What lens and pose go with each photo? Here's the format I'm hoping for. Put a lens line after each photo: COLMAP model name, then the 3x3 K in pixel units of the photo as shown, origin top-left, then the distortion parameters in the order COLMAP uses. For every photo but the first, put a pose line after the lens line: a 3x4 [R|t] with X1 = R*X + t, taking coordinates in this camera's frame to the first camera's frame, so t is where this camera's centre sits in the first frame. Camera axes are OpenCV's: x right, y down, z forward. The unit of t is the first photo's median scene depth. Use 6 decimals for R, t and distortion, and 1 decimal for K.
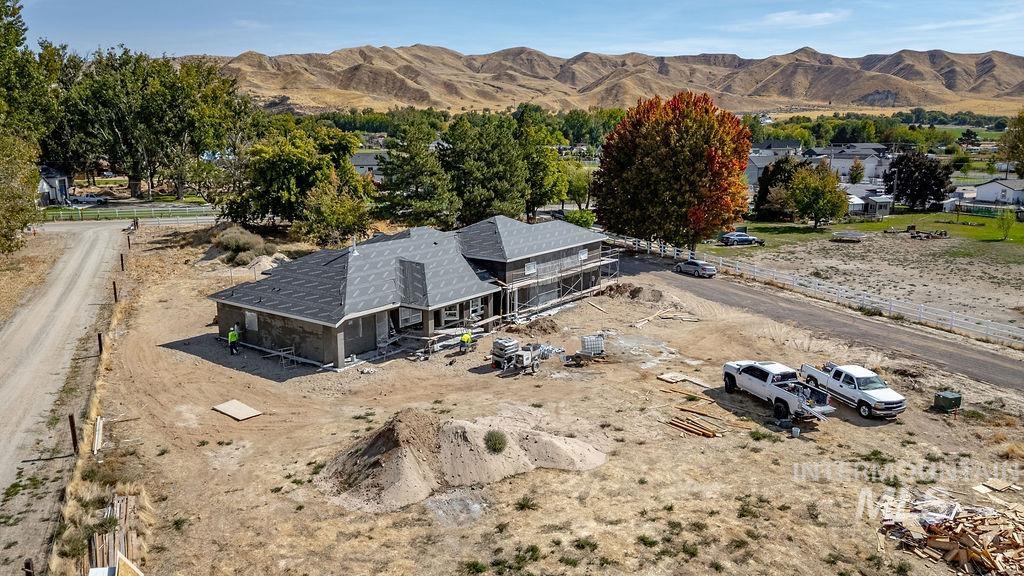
lens RADIAL K [[755.5, 0, 512.0], [0, 755.5, 288.0], [0, 0, 1]] dist [0.076412, -0.069048]
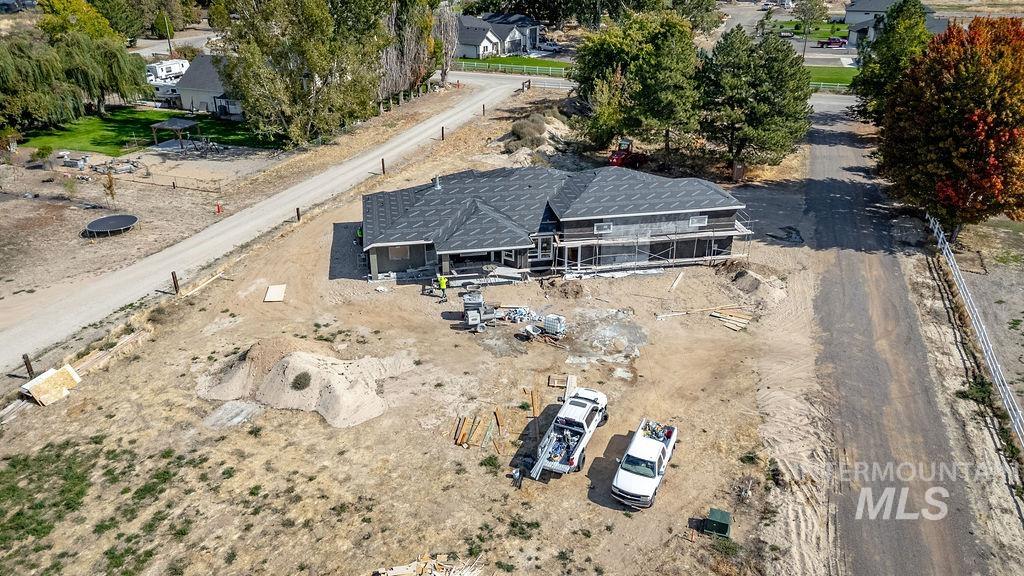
lens RADIAL K [[755.5, 0, 512.0], [0, 755.5, 288.0], [0, 0, 1]] dist [0.076412, -0.069048]
pose [[0.724950, 0.295050, -0.622408, 0.450132], [-0.139510, 0.947779, 0.286796, -0.170681], [0.674525, -0.121081, 0.728255, 0.121859]]
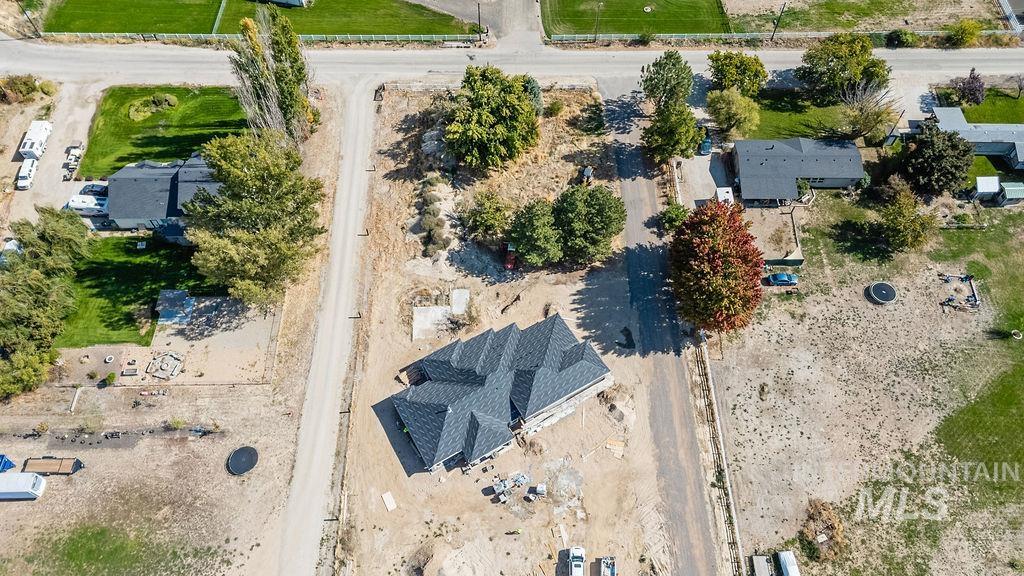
lens RADIAL K [[755.5, 0, 512.0], [0, 755.5, 288.0], [0, 0, 1]] dist [0.076412, -0.069048]
pose [[0.918409, 0.333722, -0.212496, 0.193005], [-0.074279, 0.673000, 0.735903, -1.238527], [0.388597, -0.660076, 0.642878, -0.047146]]
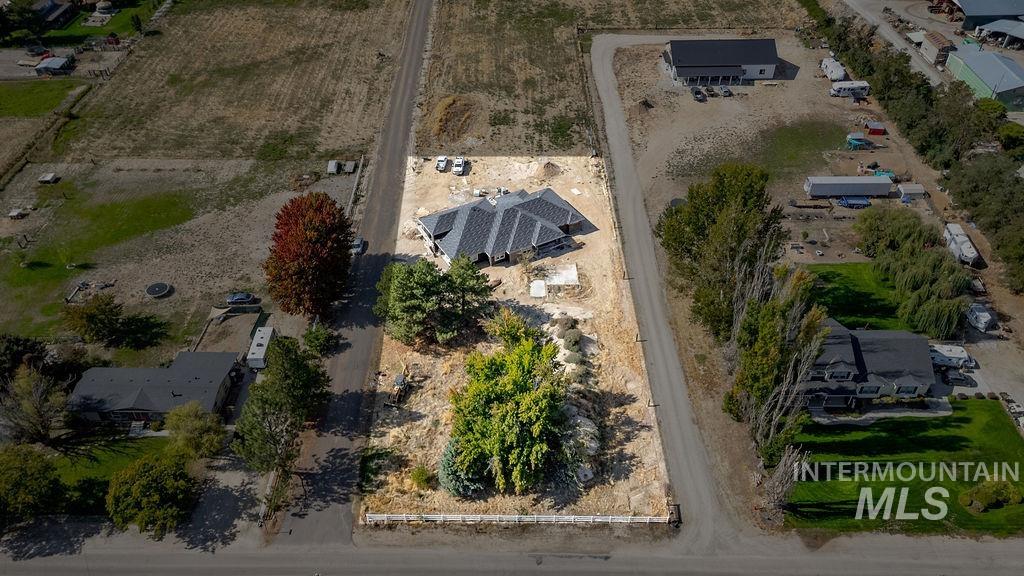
lens RADIAL K [[755.5, 0, 512.0], [0, 755.5, 288.0], [0, 0, 1]] dist [0.076412, -0.069048]
pose [[-0.914293, -0.258995, 0.311432, -0.756470], [0.084862, 0.629324, 0.772496, -1.421559], [-0.396065, 0.732716, -0.553408, 1.971586]]
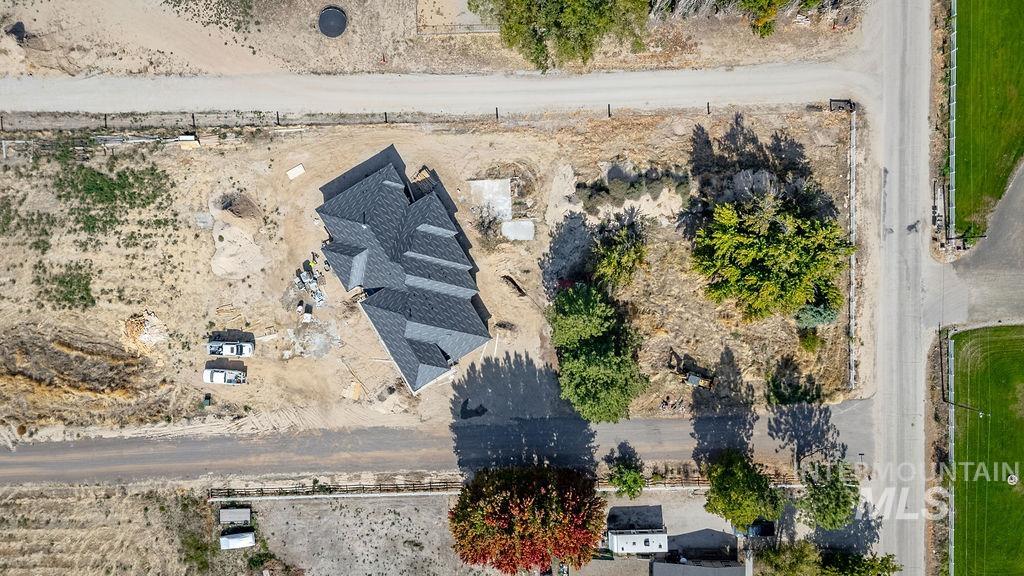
lens RADIAL K [[755.5, 0, 512.0], [0, 755.5, 288.0], [0, 0, 1]] dist [0.076412, -0.069048]
pose [[-0.387565, 0.921560, 0.022818, -0.171878], [-0.181184, -0.100421, 0.978309, -1.457251], [0.903862, 0.375024, 0.205891, 0.668524]]
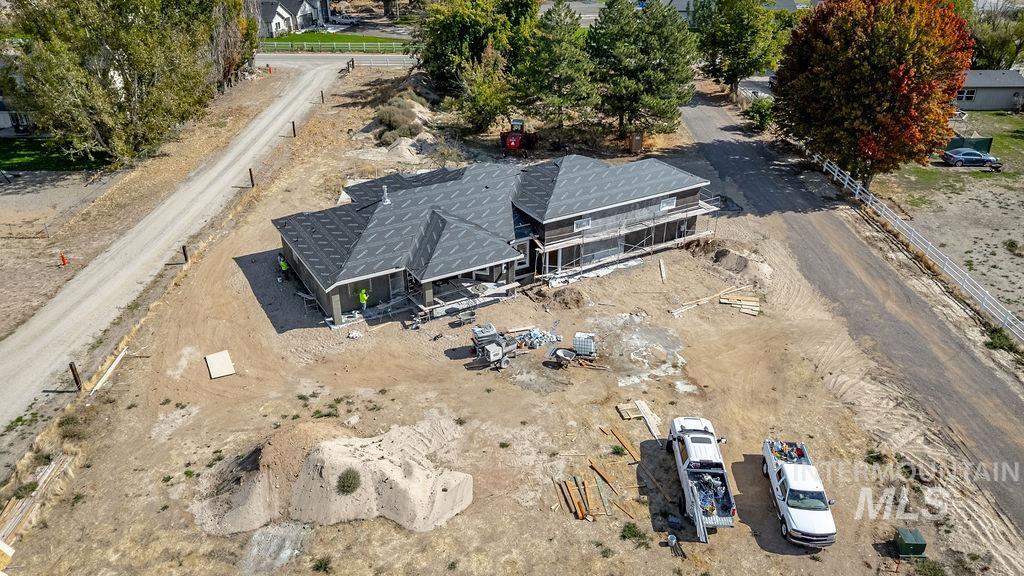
lens RADIAL K [[755.5, 0, 512.0], [0, 755.5, 288.0], [0, 0, 1]] dist [0.076412, -0.069048]
pose [[0.914901, 0.186594, -0.357966, 0.221142], [-0.080348, 0.953189, 0.291506, -0.163620], [0.395602, -0.237937, 0.887065, 0.091818]]
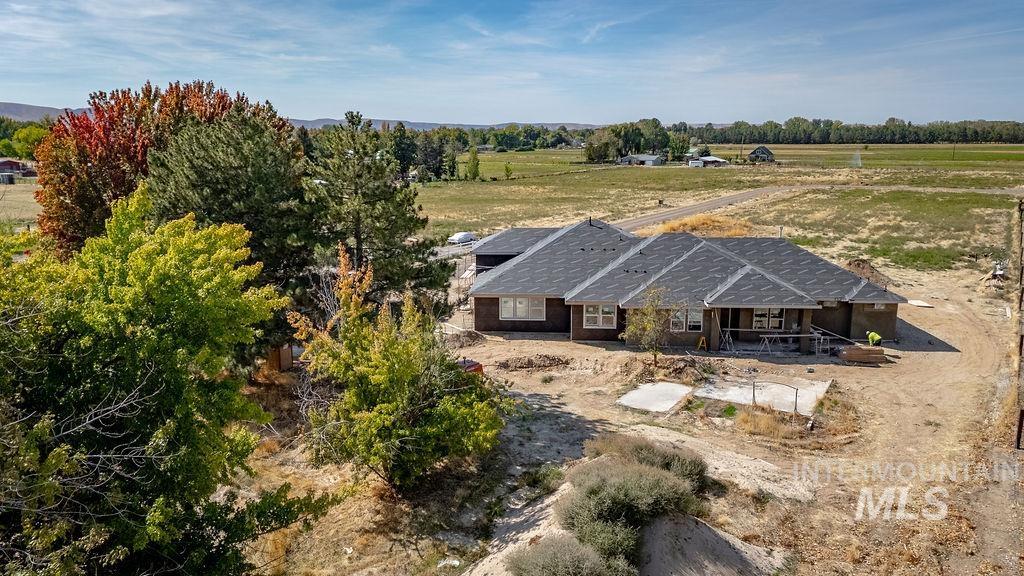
lens RADIAL K [[755.5, 0, 512.0], [0, 755.5, 288.0], [0, 0, 1]] dist [0.076412, -0.069048]
pose [[-0.542896, -0.169987, 0.822416, -0.621915], [0.172018, 0.936027, 0.307022, -0.263672], [-0.821994, 0.308152, -0.478925, 1.258729]]
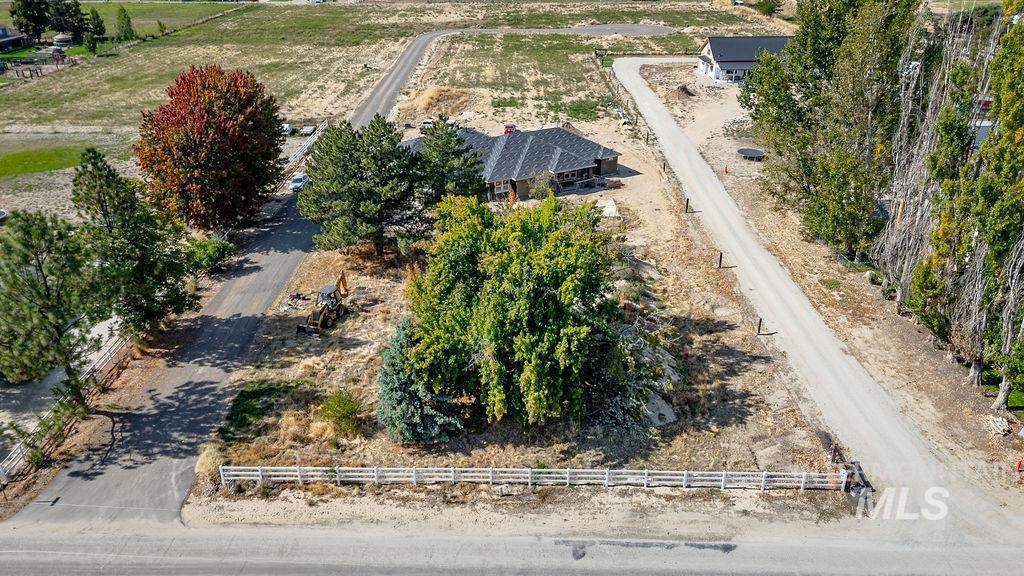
lens RADIAL K [[755.5, 0, 512.0], [0, 755.5, 288.0], [0, 0, 1]] dist [0.076412, -0.069048]
pose [[-0.910146, -0.179233, 0.373510, -0.653155], [0.087166, 0.798545, 0.595590, -0.653621], [-0.405014, 0.574631, -0.711170, 1.899700]]
